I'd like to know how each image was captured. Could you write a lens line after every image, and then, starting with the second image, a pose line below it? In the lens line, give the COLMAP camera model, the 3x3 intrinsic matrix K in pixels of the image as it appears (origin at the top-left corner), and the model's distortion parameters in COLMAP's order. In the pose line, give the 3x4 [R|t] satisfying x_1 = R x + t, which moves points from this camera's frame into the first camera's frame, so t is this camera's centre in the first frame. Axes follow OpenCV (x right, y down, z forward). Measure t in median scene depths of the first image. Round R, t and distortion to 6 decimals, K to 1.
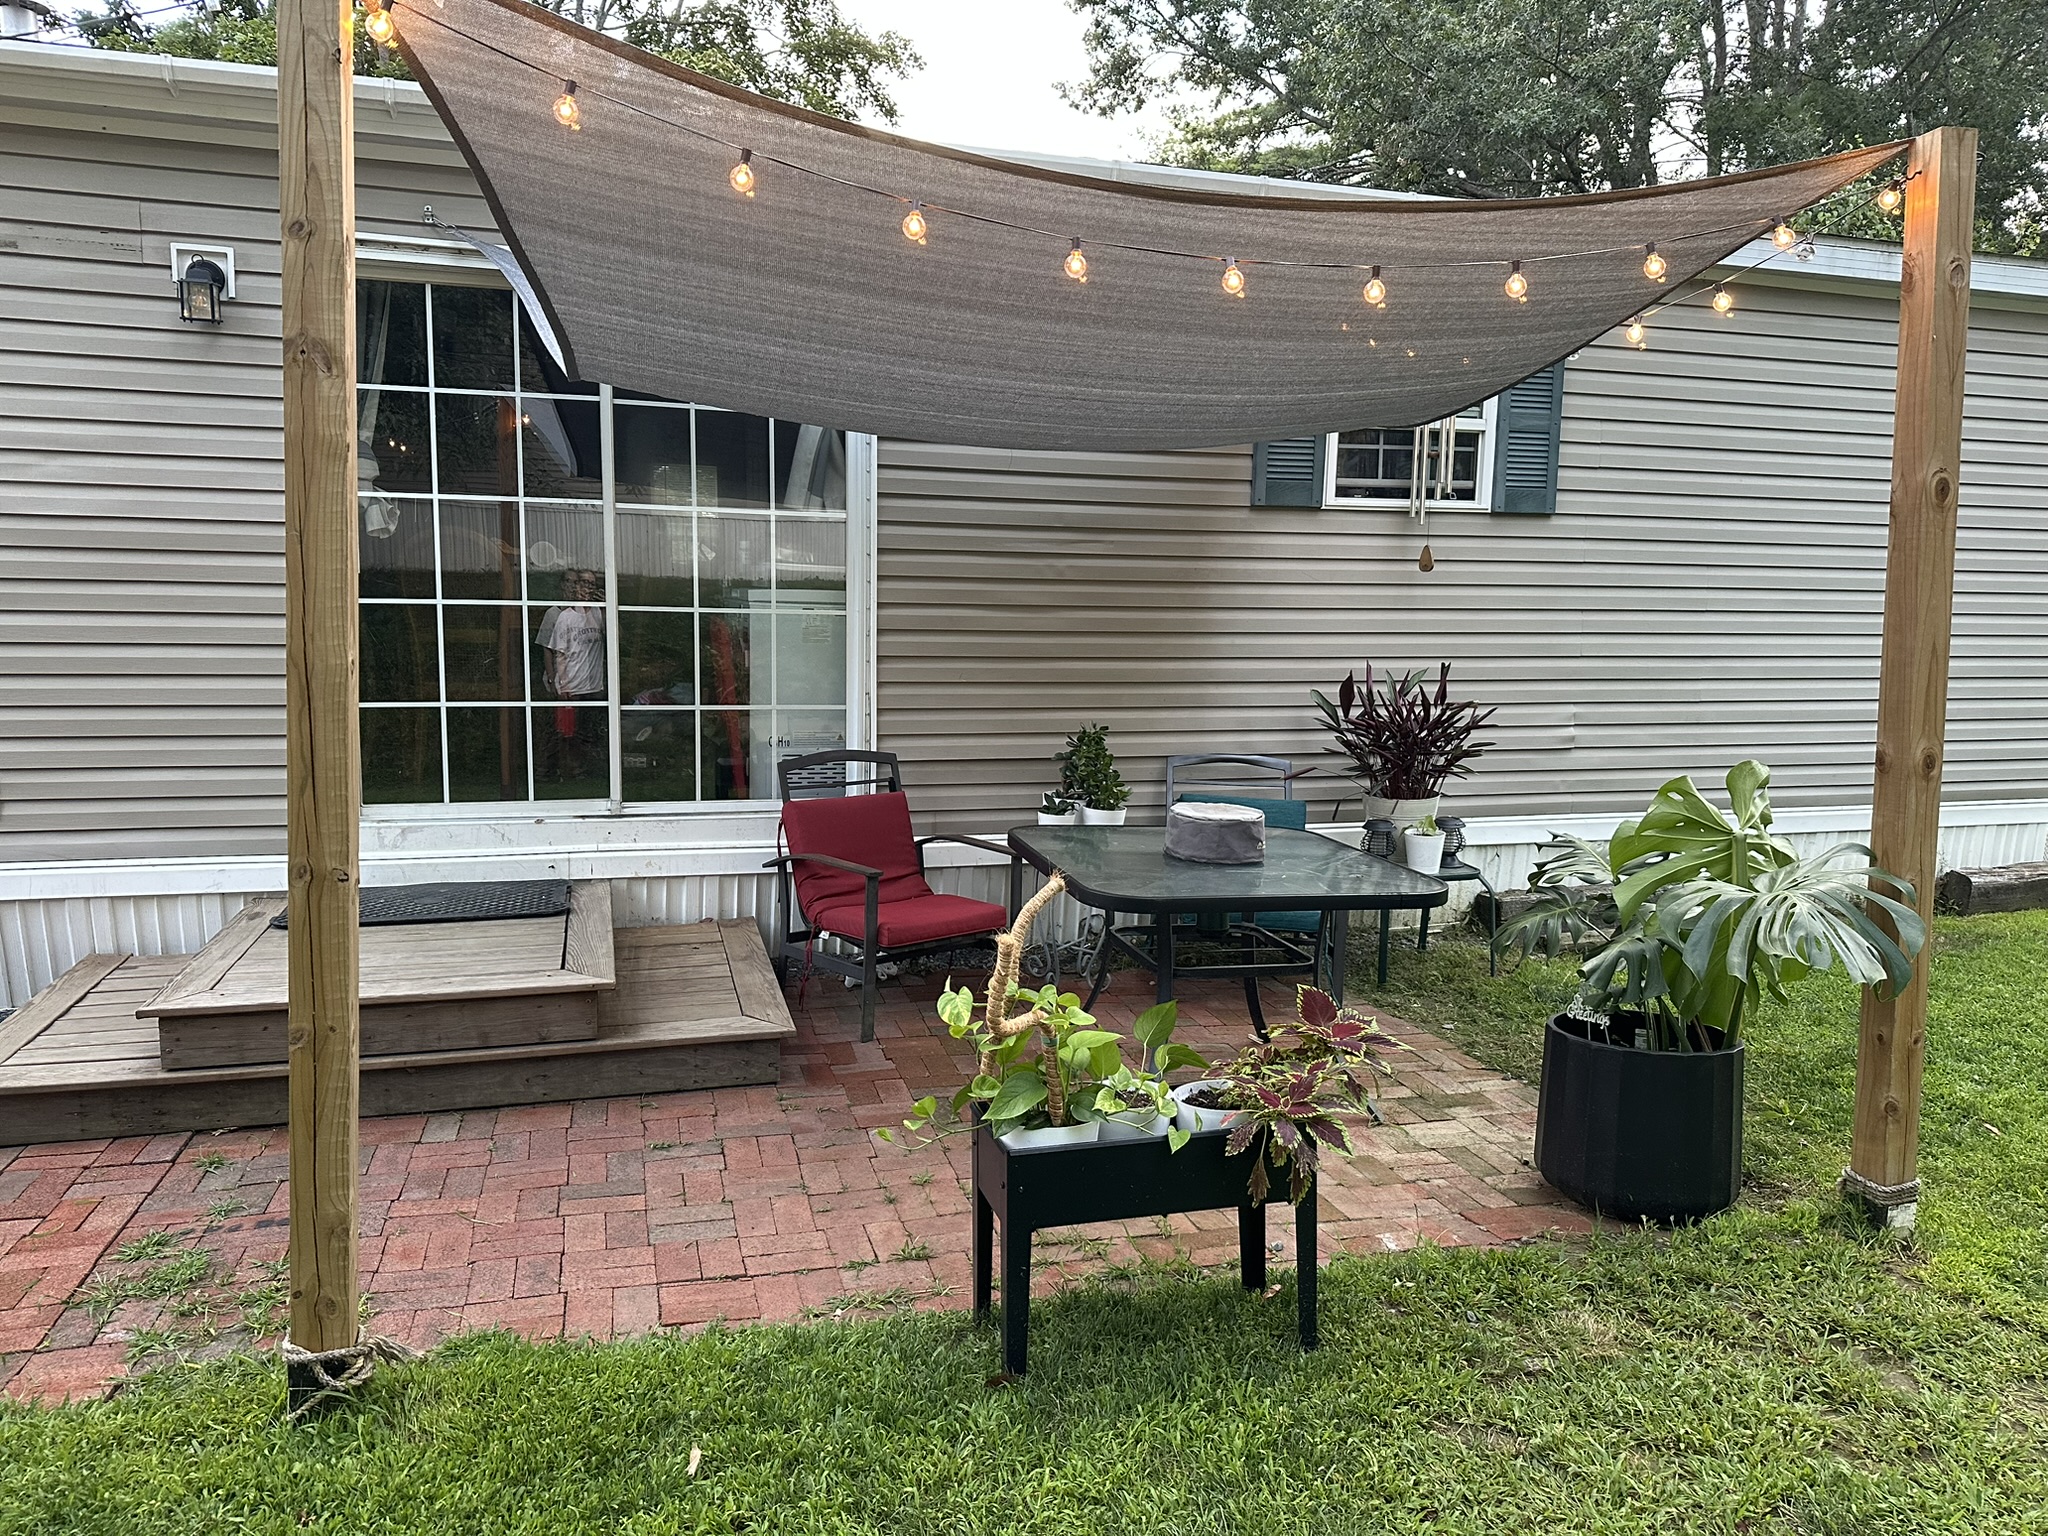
lens RADIAL K [[1434.4, 0, 1024.0], [0, 1434.4, 768.0], [0, 0, 1]] dist [0.068048, -0.080869]
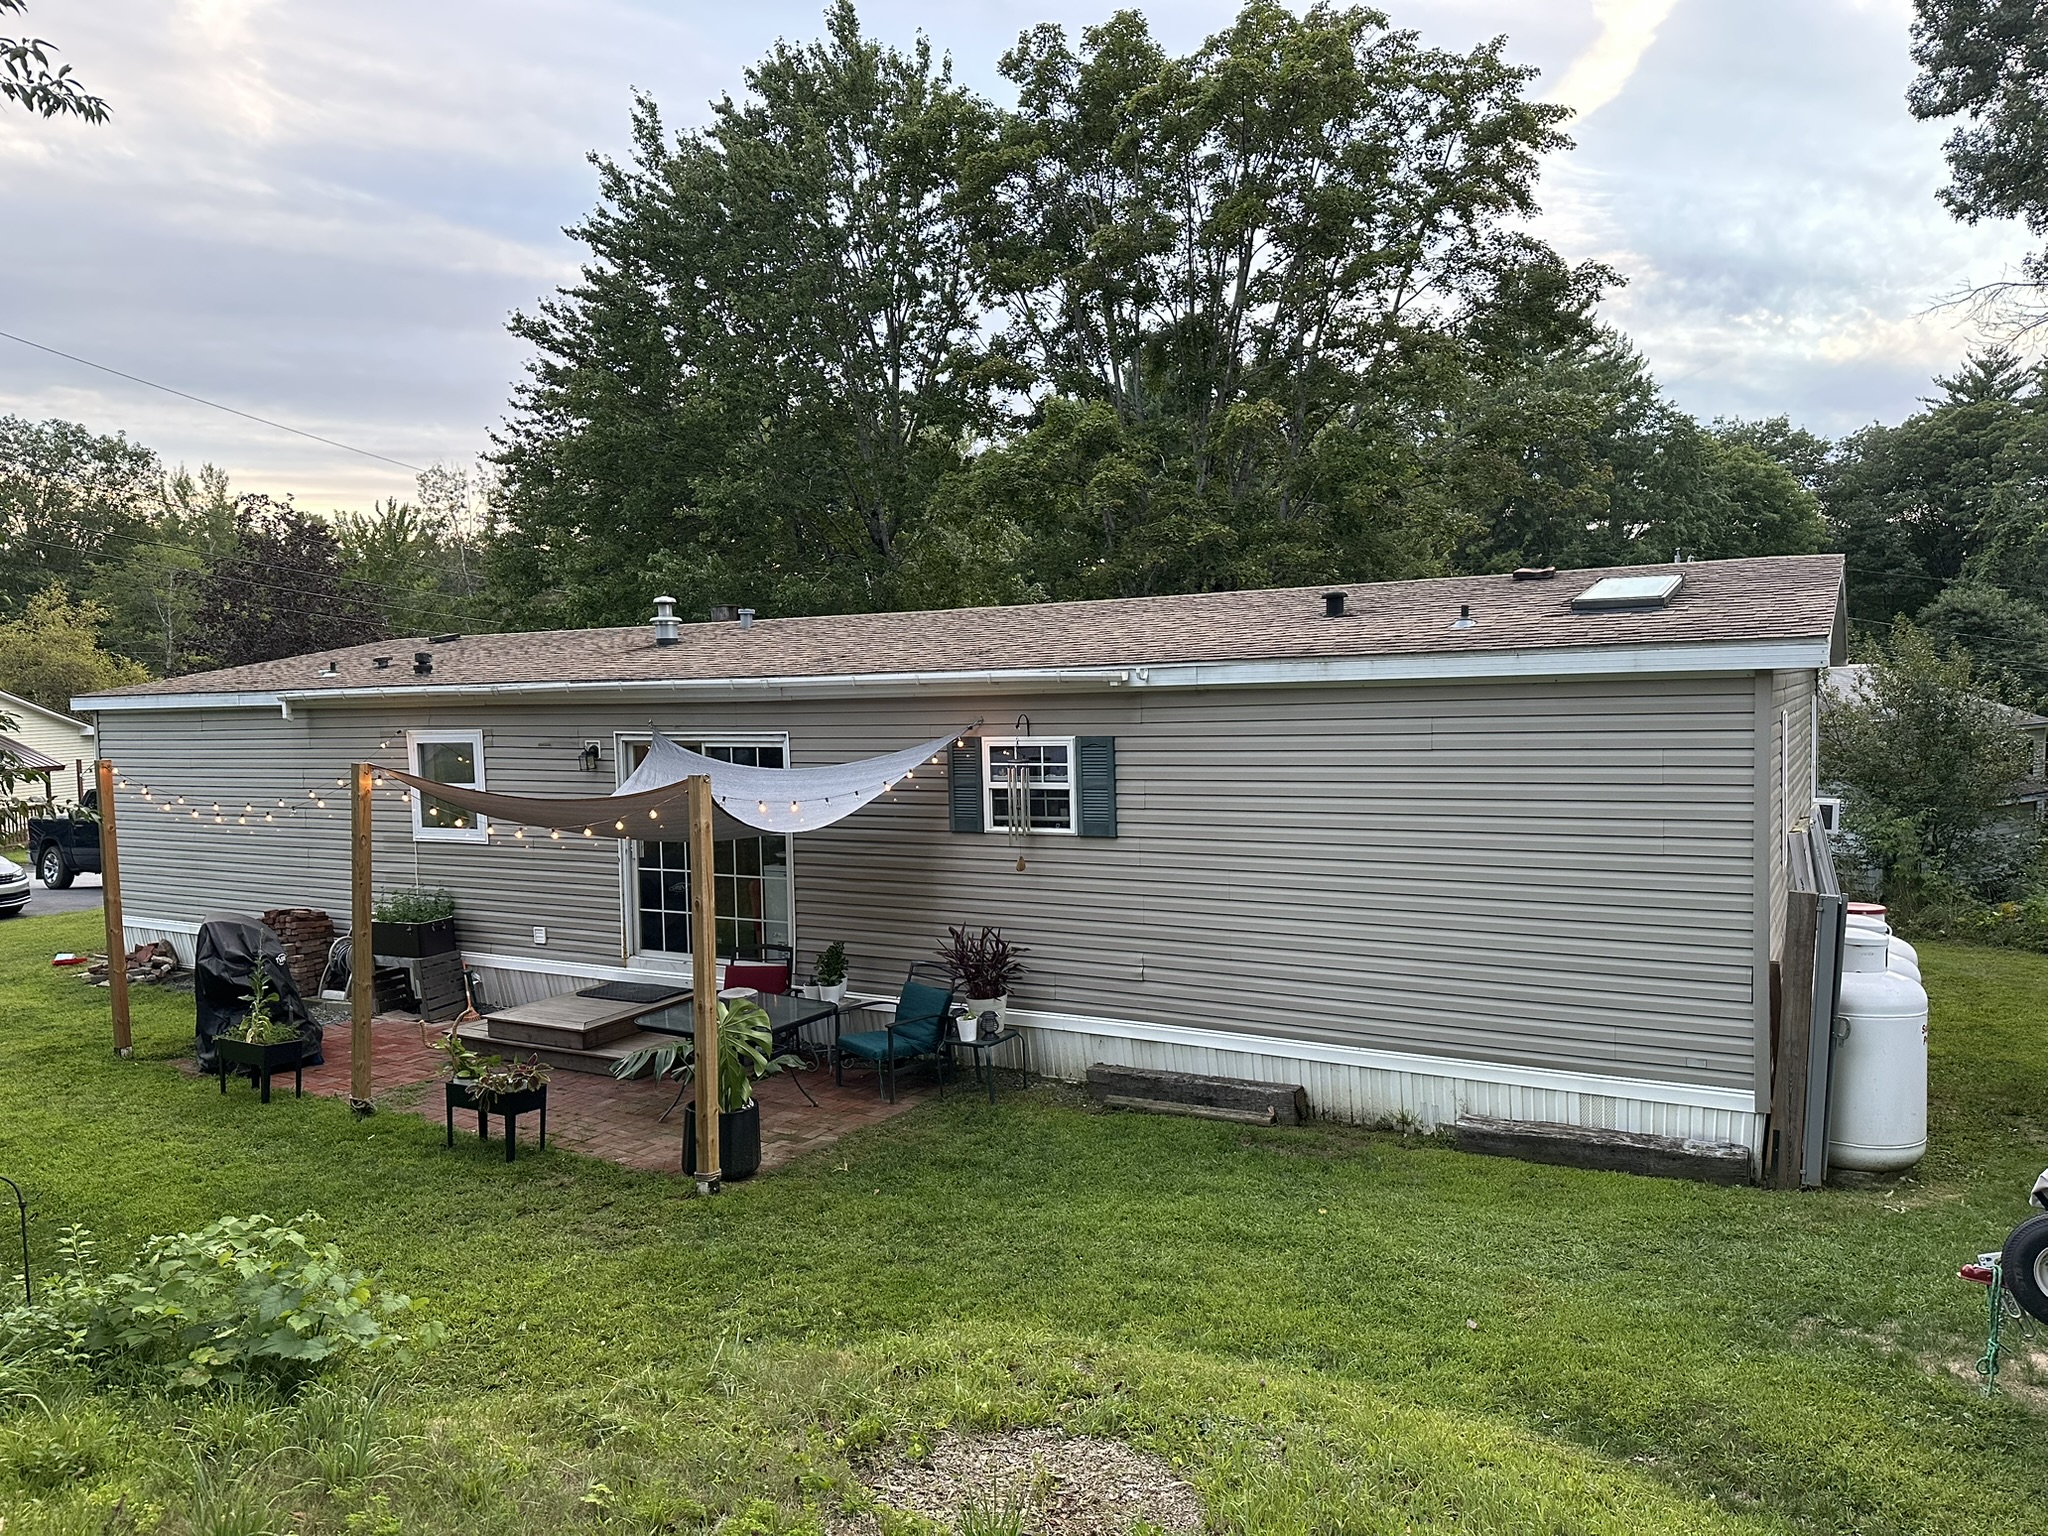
lens RADIAL K [[1434.4, 0, 1024.0], [0, 1434.4, 768.0], [0, 0, 1]] dist [0.068048, -0.080869]
pose [[0.682622, -0.001126, -0.730771, 1.560546], [-0.062334, 0.996264, -0.059762, -0.157686], [0.728109, 0.086347, 0.680002, -0.192825]]
